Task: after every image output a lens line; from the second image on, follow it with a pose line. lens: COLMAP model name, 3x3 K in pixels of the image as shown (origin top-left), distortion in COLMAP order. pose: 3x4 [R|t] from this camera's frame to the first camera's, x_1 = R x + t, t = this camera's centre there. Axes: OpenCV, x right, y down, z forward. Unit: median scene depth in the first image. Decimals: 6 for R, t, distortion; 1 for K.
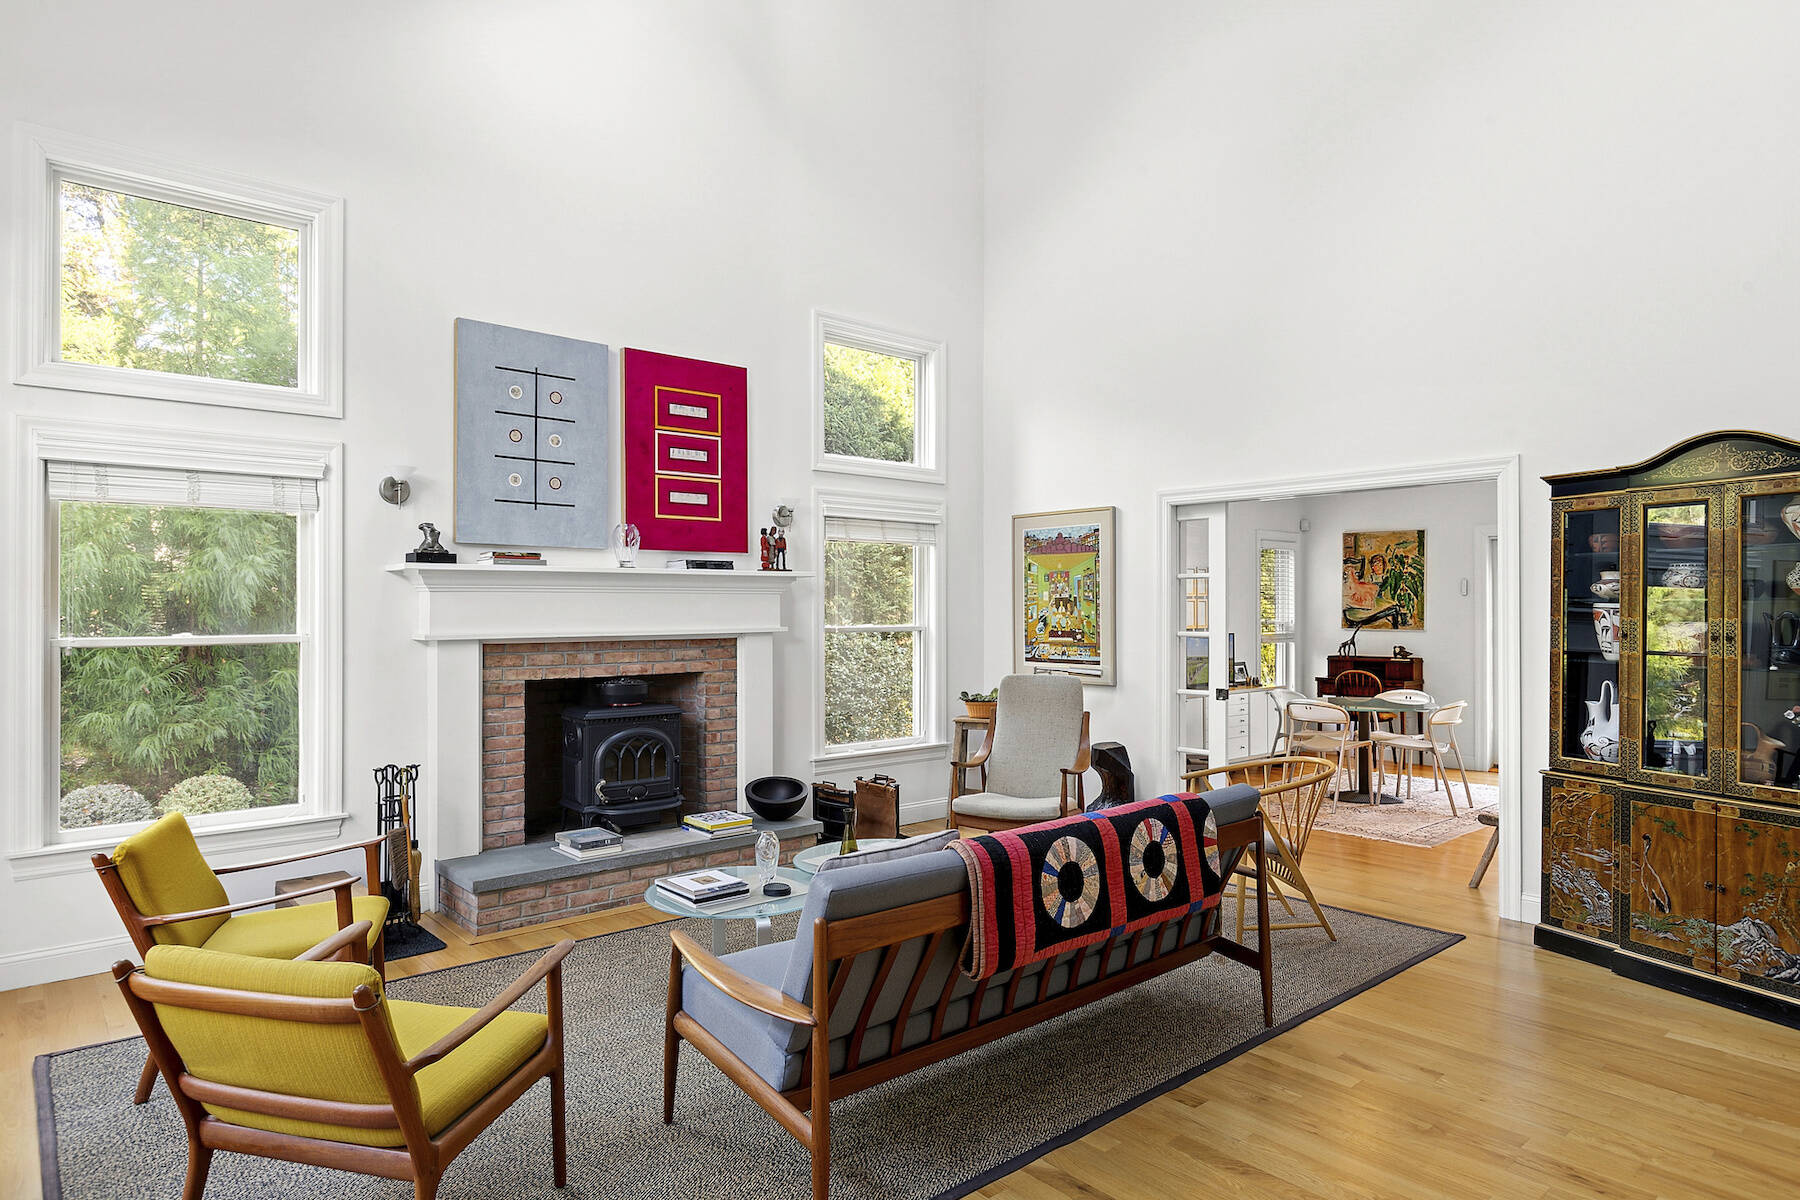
lens RADIAL K [[1041.3, 0, 895.7], [0, 1041.3, 603.8], [0, 0, 1]] dist [0.003700, 0.000275]
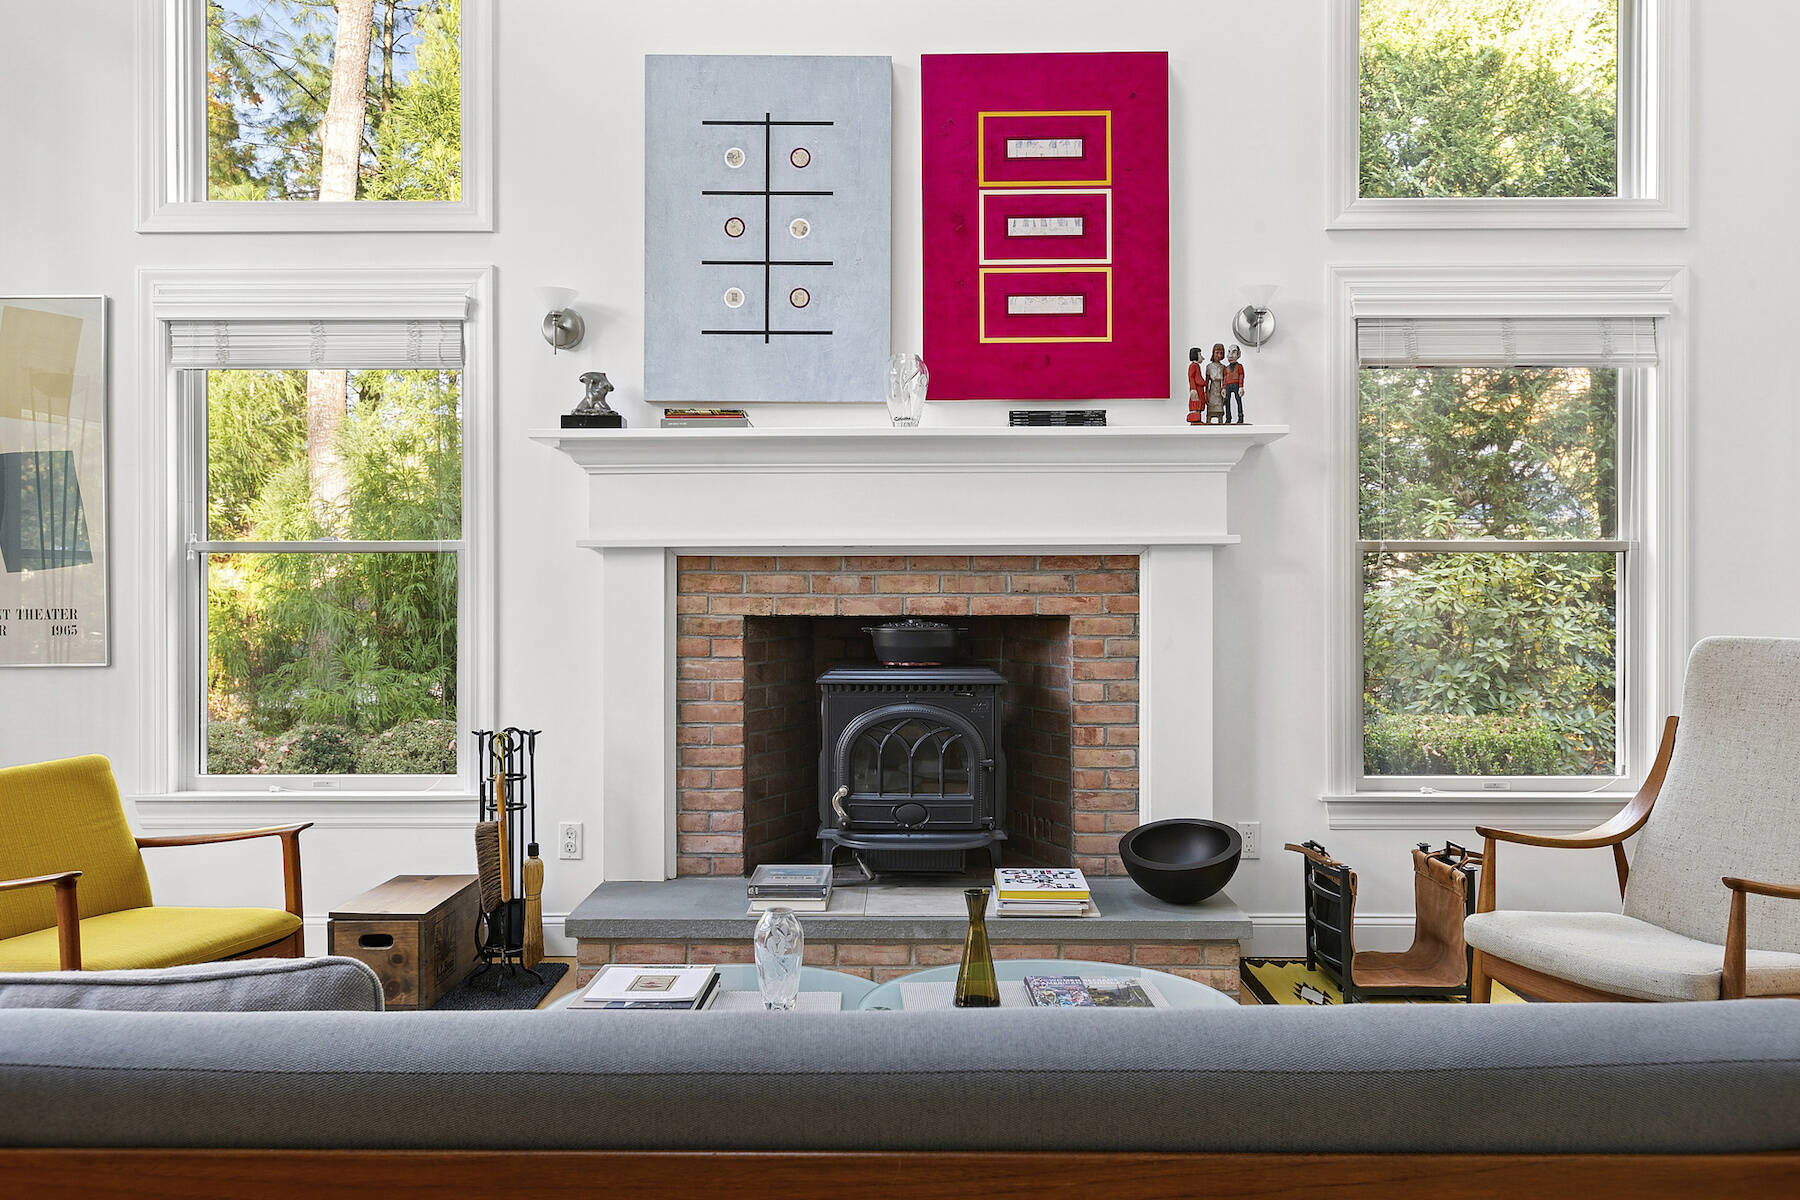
lens RADIAL K [[1400.8, 0, 903.0], [0, 1400.8, 589.0], [0, 0, 1]] dist [0.011377, 0.004420]
pose [[0.748888, 0.003878, -0.662685, 0.257270], [0.002732, 0.999956, 0.008938, 0.047029], [0.662690, -0.008504, 0.748845, 0.403901]]
